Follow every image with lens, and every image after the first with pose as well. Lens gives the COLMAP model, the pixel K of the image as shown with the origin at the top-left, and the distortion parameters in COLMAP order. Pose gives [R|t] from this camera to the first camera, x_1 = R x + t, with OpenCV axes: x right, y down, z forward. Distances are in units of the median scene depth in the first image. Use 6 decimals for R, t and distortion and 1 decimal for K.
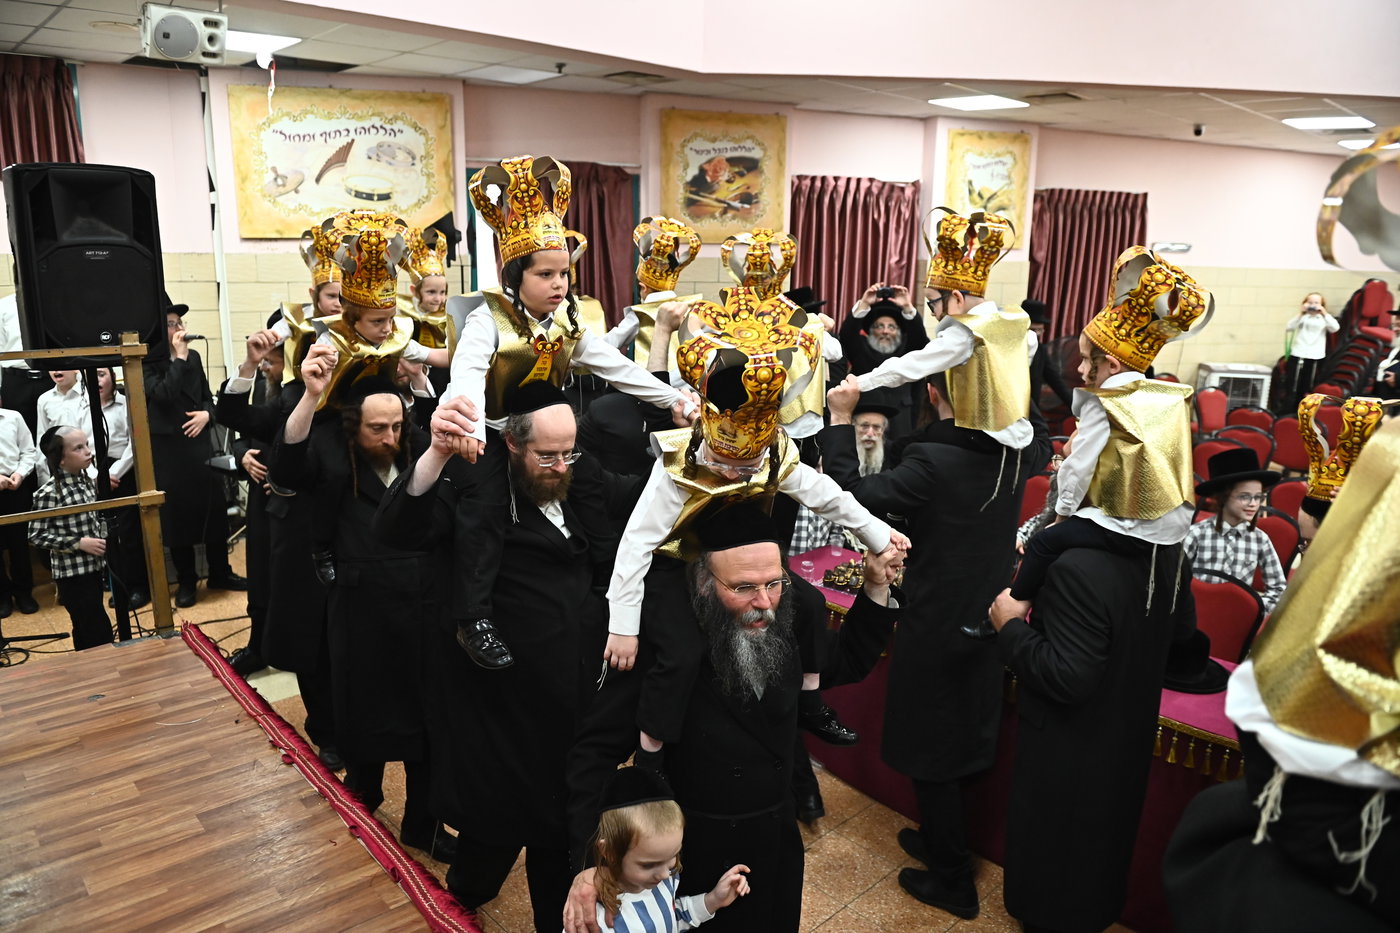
lens RADIAL K [[962.0, 0, 701.7], [0, 962.0, 467.9], [0, 0, 1]] dist [-0.054265, 0.000289]
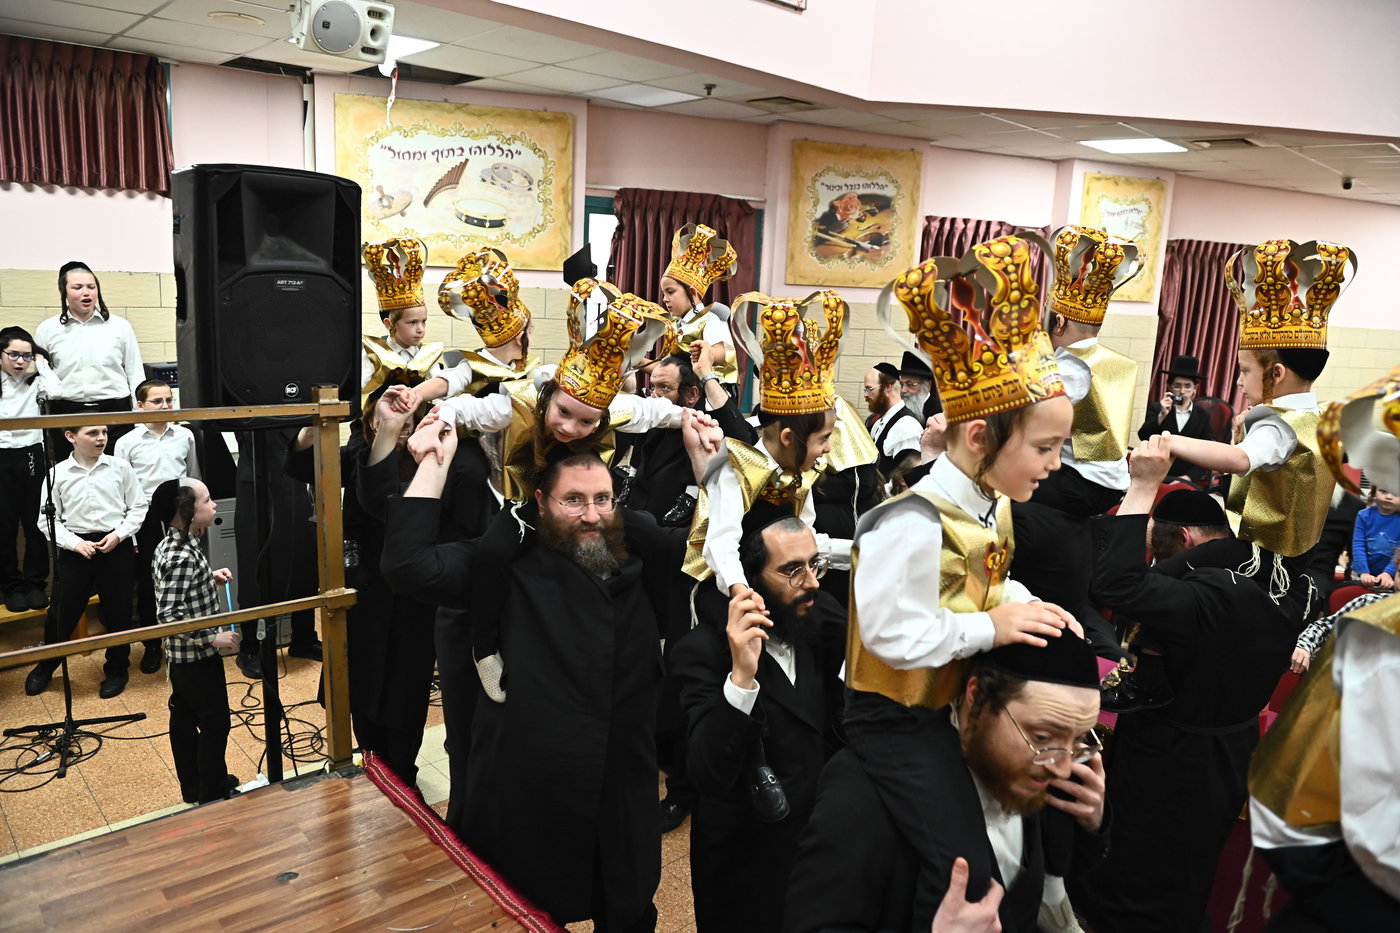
lens RADIAL K [[962.0, 0, 698.8], [0, 962.0, 466.4], [0, 0, 1]] dist [-0.054265, 0.000289]
pose [[0.999511, 0.031098, 0.003307, -0.136808], [-0.030957, 0.998848, -0.036655, -0.026491], [-0.004443, 0.036535, 0.999323, 0.098041]]
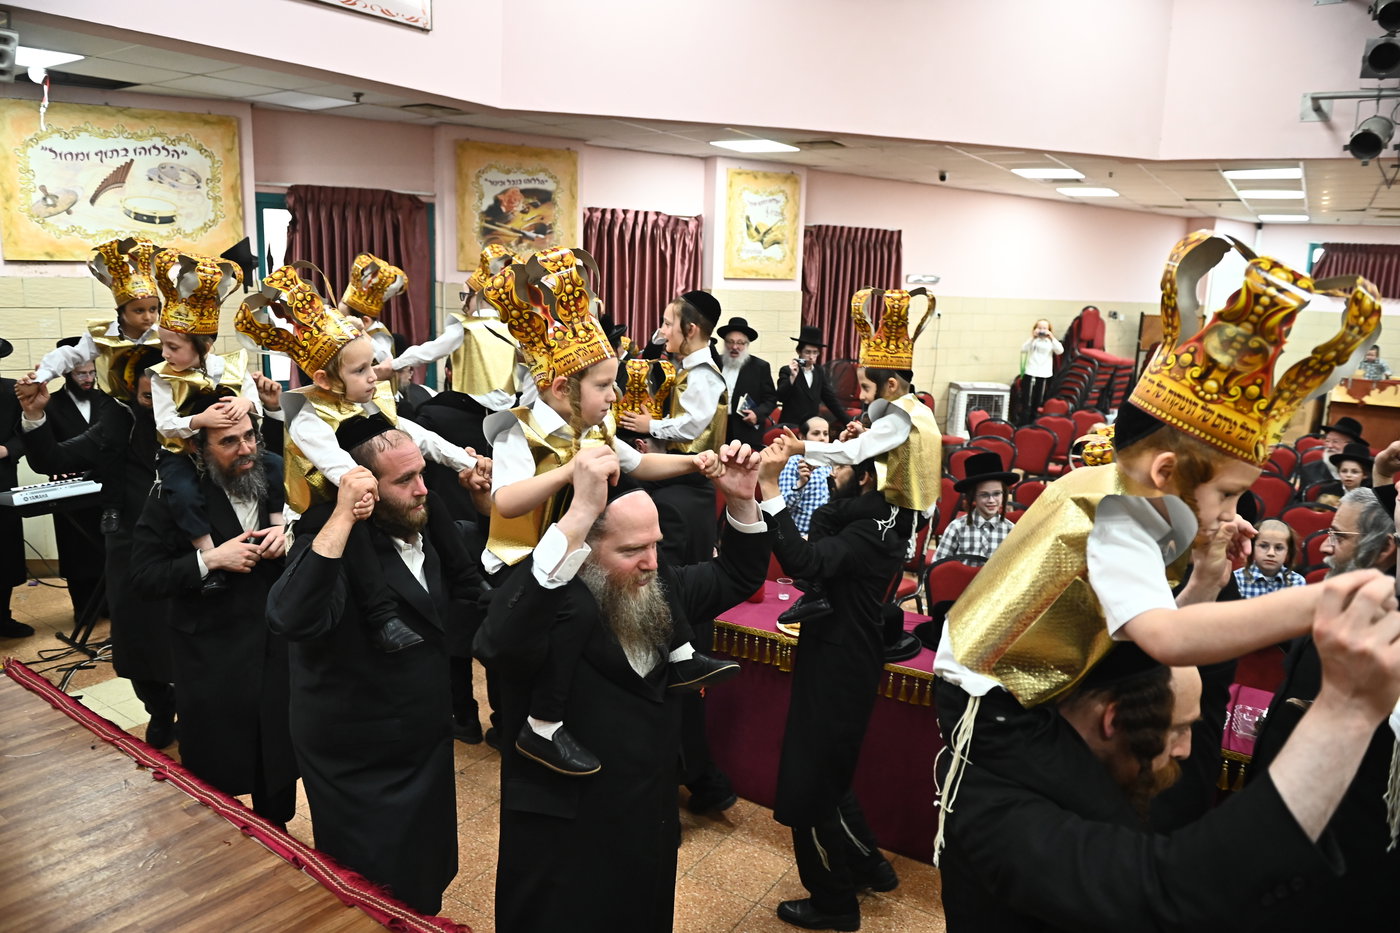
lens RADIAL K [[962.0, 0, 707.0], [0, 962.0, 470.2], [0, 0, 1]] dist [-0.054265, 0.000289]
pose [[0.971649, -0.031191, 0.234362, -0.033206], [0.036779, 0.999133, -0.019507, 0.007429], [-0.233551, 0.027573, 0.971954, -0.047042]]
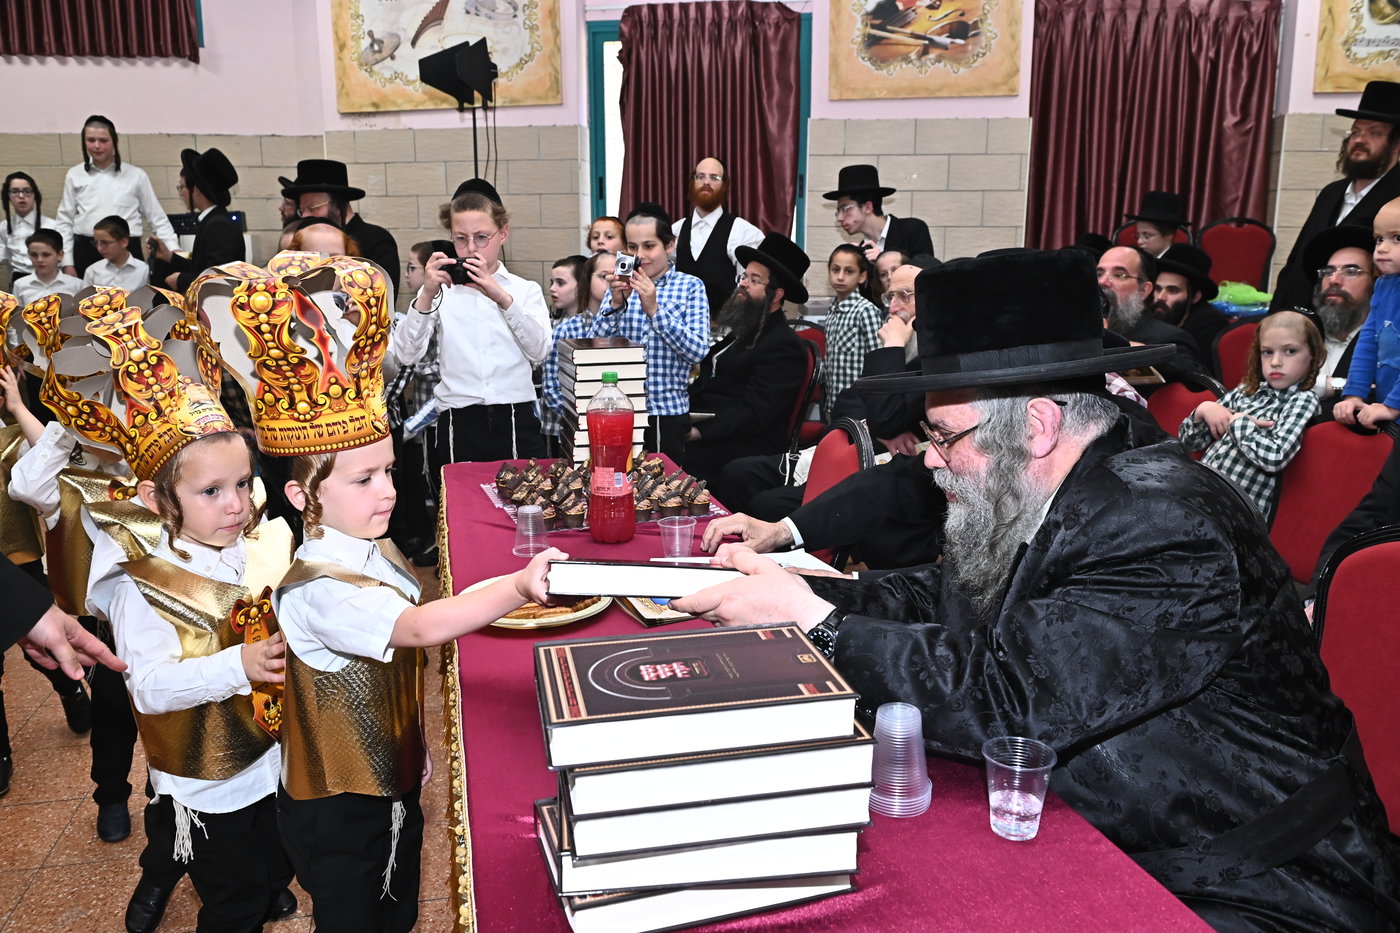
lens RADIAL K [[1045.1, 0, 708.1], [0, 1045.1, 457.7], [0, 0, 1]] dist [-0.051410, 0.004010]
pose [[0.863140, 0.082139, -0.498240, 0.323637], [-0.102519, 0.994638, -0.013626, 0.059397], [0.494449, 0.062840, 0.866932, 0.325549]]
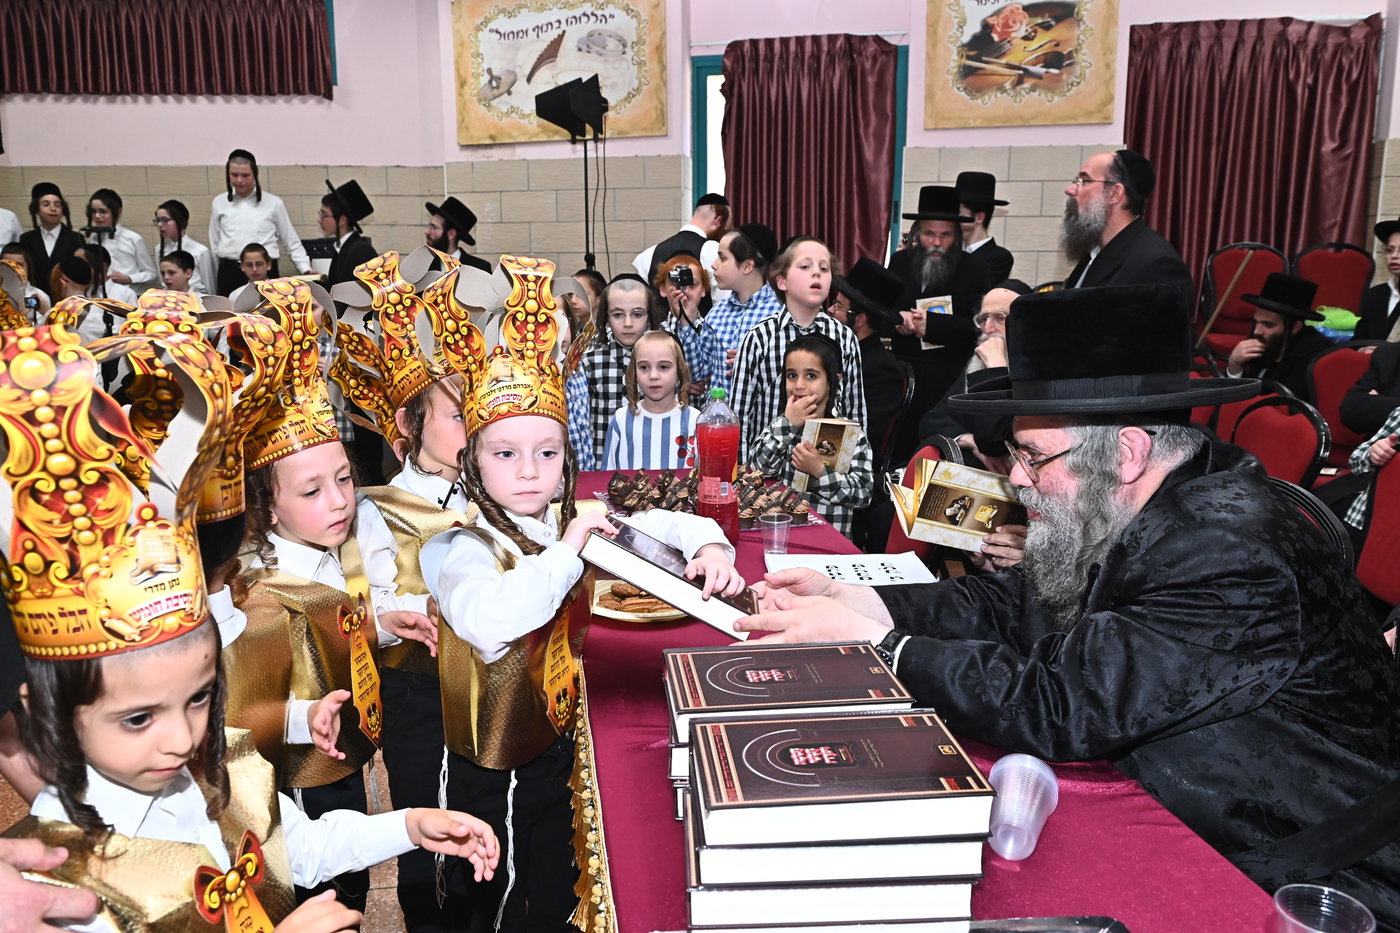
lens RADIAL K [[1018.2, 0, 703.4], [0, 1018.2, 461.4], [0, 0, 1]] dist [-0.056351, 0.004031]
pose [[0.812002, 0.089828, -0.576701, 0.326694], [-0.121841, 0.992404, -0.016975, 0.061979], [0.570796, 0.084049, 0.816779, 0.314023]]
